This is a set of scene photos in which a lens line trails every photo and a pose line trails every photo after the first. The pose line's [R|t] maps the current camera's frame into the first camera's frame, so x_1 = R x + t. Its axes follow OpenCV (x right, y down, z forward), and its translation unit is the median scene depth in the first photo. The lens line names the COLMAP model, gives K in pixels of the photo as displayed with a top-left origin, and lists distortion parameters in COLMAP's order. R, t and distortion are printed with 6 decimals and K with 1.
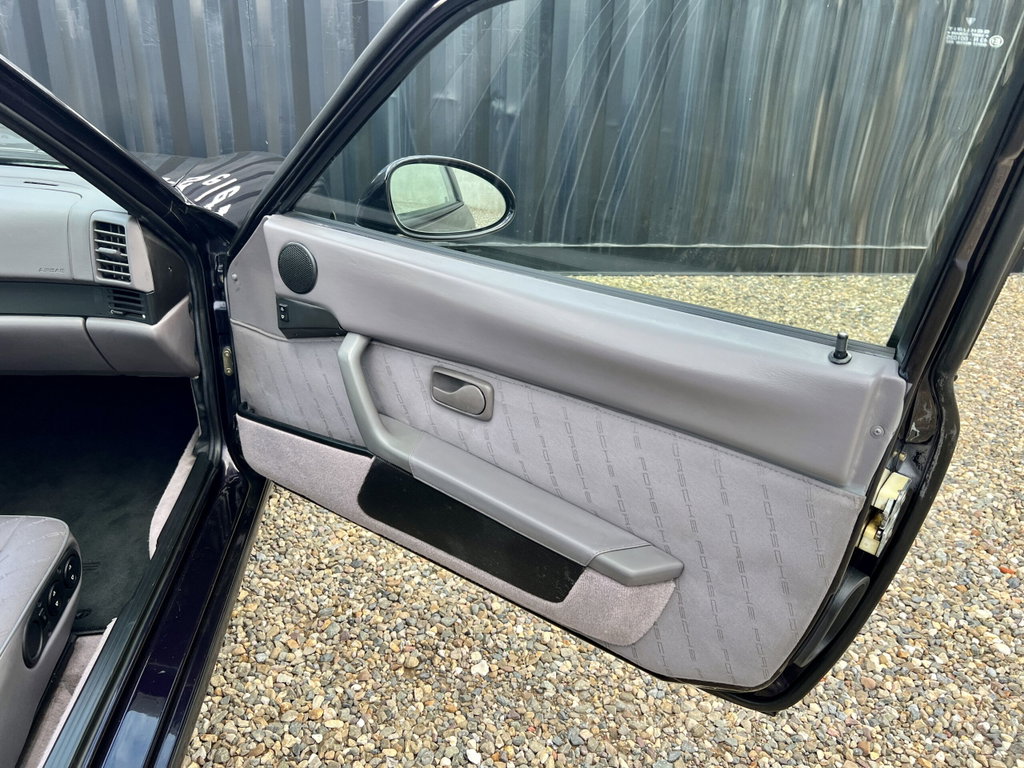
lens RADIAL K [[795.3, 0, 512.6], [0, 795.3, 391.7], [0, 0, 1]] dist [0.056929, -0.076873]
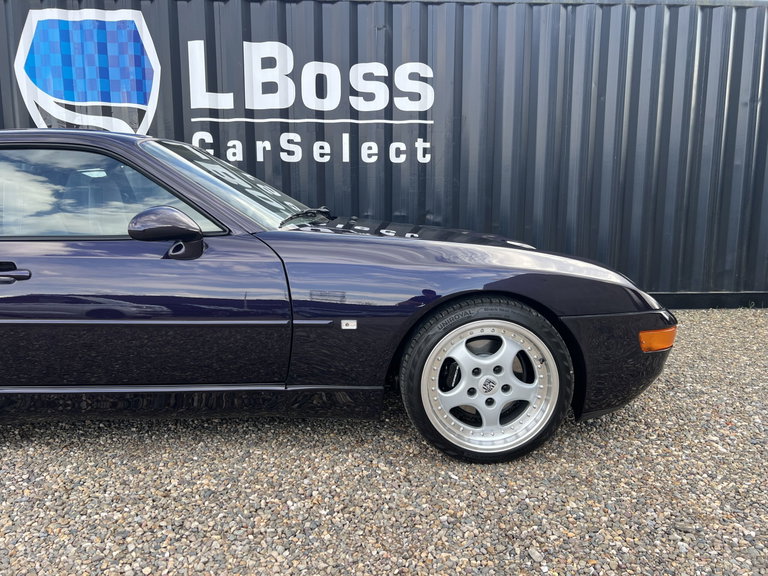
lens RADIAL K [[599.6, 0, 384.0], [0, 599.6, 288.0], [0, 0, 1]] dist [0.046018, -0.062398]
pose [[0.997720, -0.028678, -0.061088, -0.109090], [0.011643, 0.964787, -0.262775, 0.352209], [0.066473, 0.261465, 0.962921, -0.606591]]
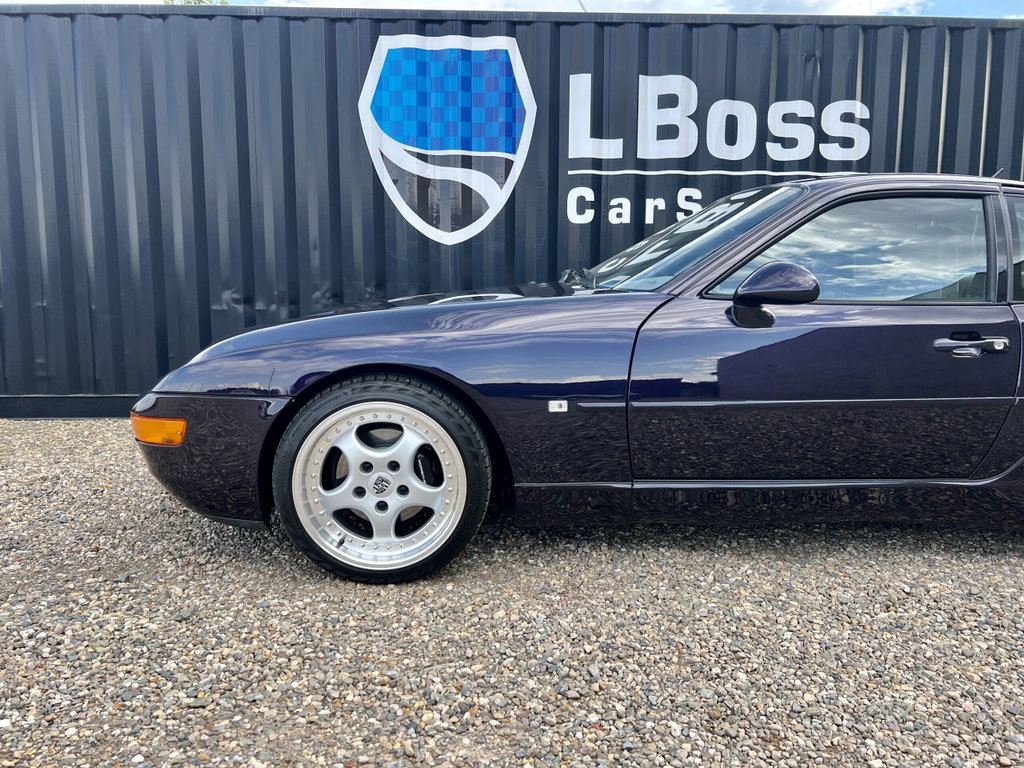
lens RADIAL K [[799.5, 0, 512.0], [0, 799.5, 384.0], [0, 0, 1]] dist [0.046018, -0.062398]
pose [[0.997459, -0.027572, -0.065690, -1.358219], [0.007536, 0.957733, -0.287561, 0.486860], [0.070842, 0.286335, 0.955507, -0.856418]]
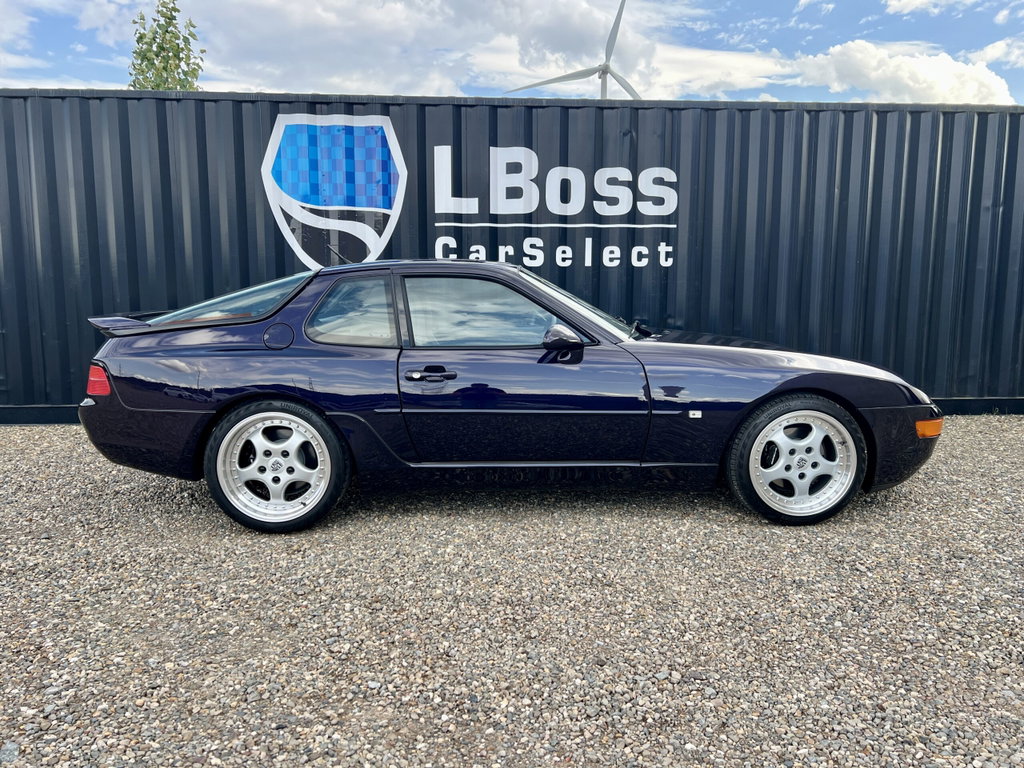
lens RADIAL K [[796.1, 0, 517.3], [0, 796.1, 388.5], [0, 0, 1]] dist [0.058701, -0.076913]
pose [[0.998733, -0.030084, -0.040348, -0.730663], [0.017606, 0.959874, -0.279880, 0.662708], [0.047149, 0.278815, 0.959187, -1.622482]]
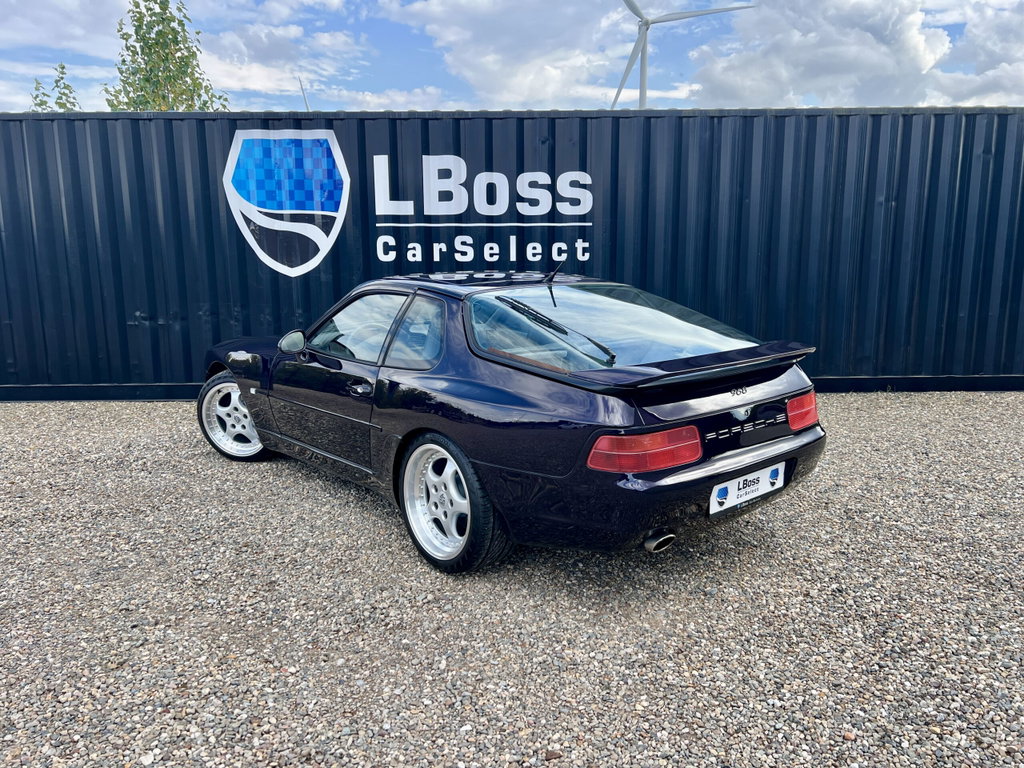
lens RADIAL K [[795.3, 0, 512.6], [0, 795.3, 391.7], [0, 0, 1]] dist [0.056929, -0.076873]
pose [[0.994958, -0.027769, -0.096371, -0.055252], [0.004438, 0.972154, -0.234300, 0.732692], [0.100194, 0.232691, 0.967376, -2.148397]]
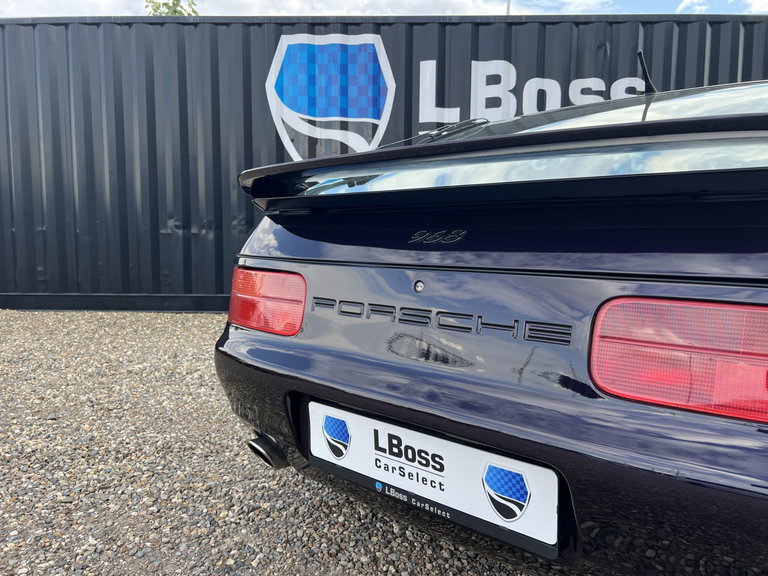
lens RADIAL K [[602.0, 0, 381.0], [0, 602.0, 280.3], [0, 0, 1]] dist [0.046548, -0.068842]
pose [[0.991411, -0.019962, -0.129249, -1.099785], [-0.021358, 0.950303, -0.310594, 0.534428], [0.129026, 0.310687, 0.941714, -0.870913]]
